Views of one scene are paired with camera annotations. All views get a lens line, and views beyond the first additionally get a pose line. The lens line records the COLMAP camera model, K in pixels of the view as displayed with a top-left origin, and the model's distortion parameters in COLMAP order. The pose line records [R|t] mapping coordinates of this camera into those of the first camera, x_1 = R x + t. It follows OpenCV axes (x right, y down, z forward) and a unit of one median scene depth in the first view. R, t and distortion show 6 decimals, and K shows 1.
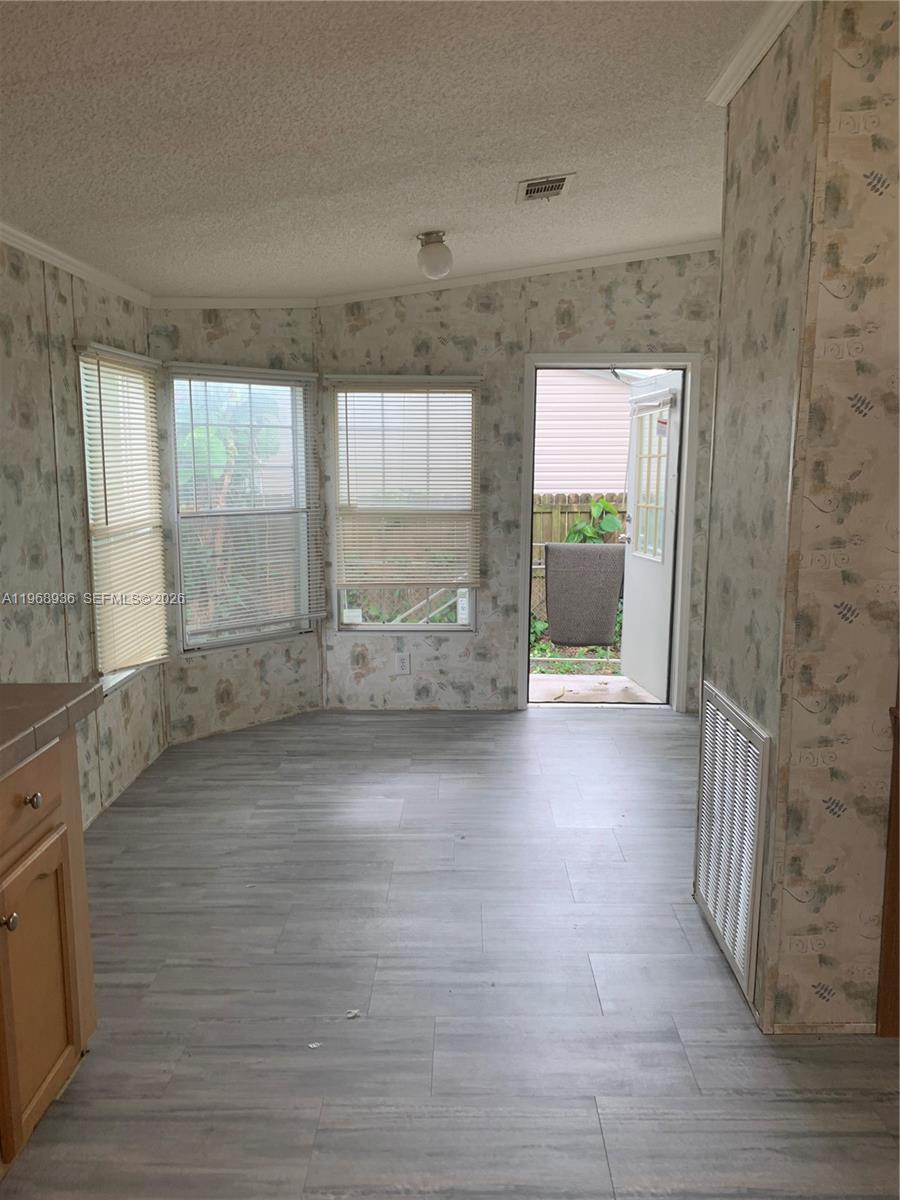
lens RADIAL K [[923.9, 0, 471.1], [0, 923.9, 598.3], [0, 0, 1]] dist [0.061321, -0.096094]
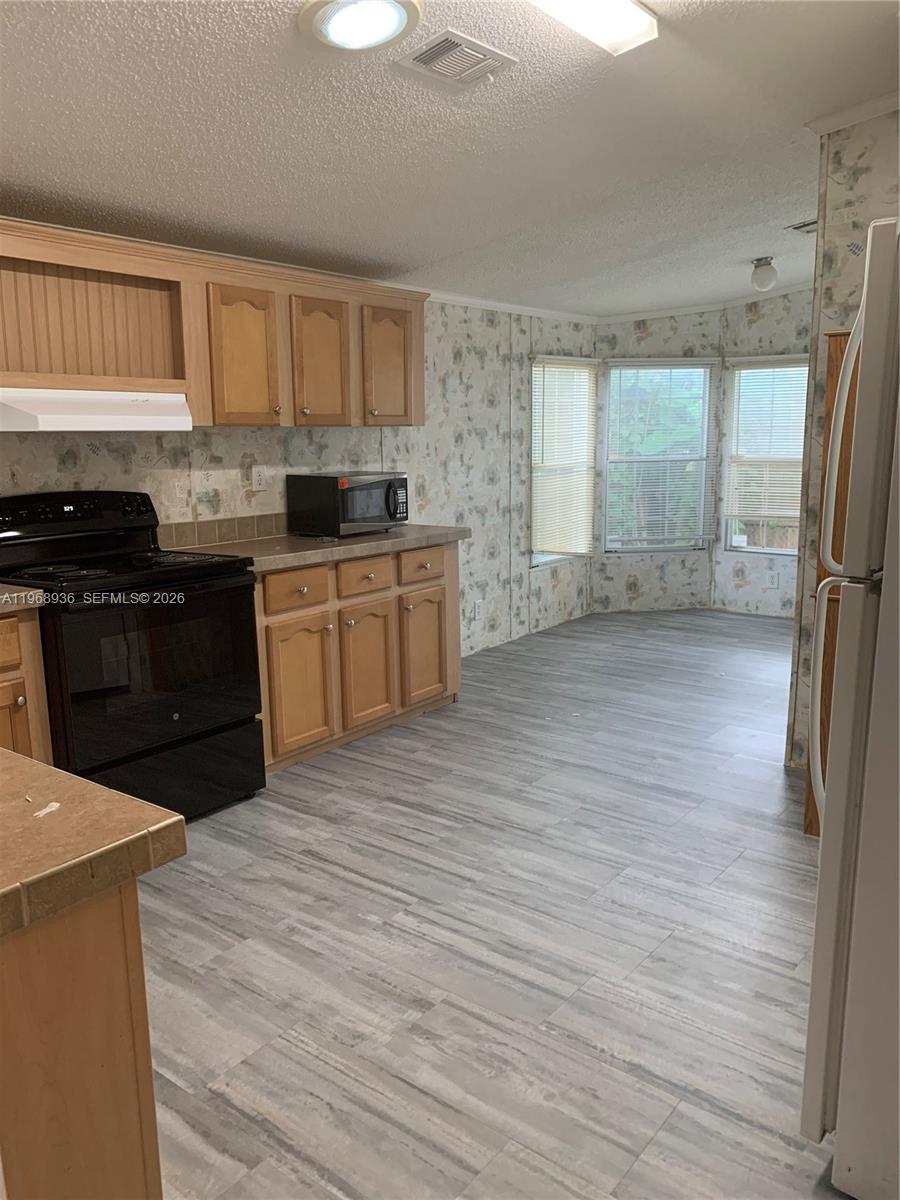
lens RADIAL K [[923.9, 0, 471.1], [0, 923.9, 598.3], [0, 0, 1]] dist [0.061321, -0.096094]
pose [[0.798642, 0.097498, -0.593857, 0.429548], [-0.076403, 0.995231, 0.060645, 0.059337], [0.596937, -0.003061, 0.802282, -0.345561]]
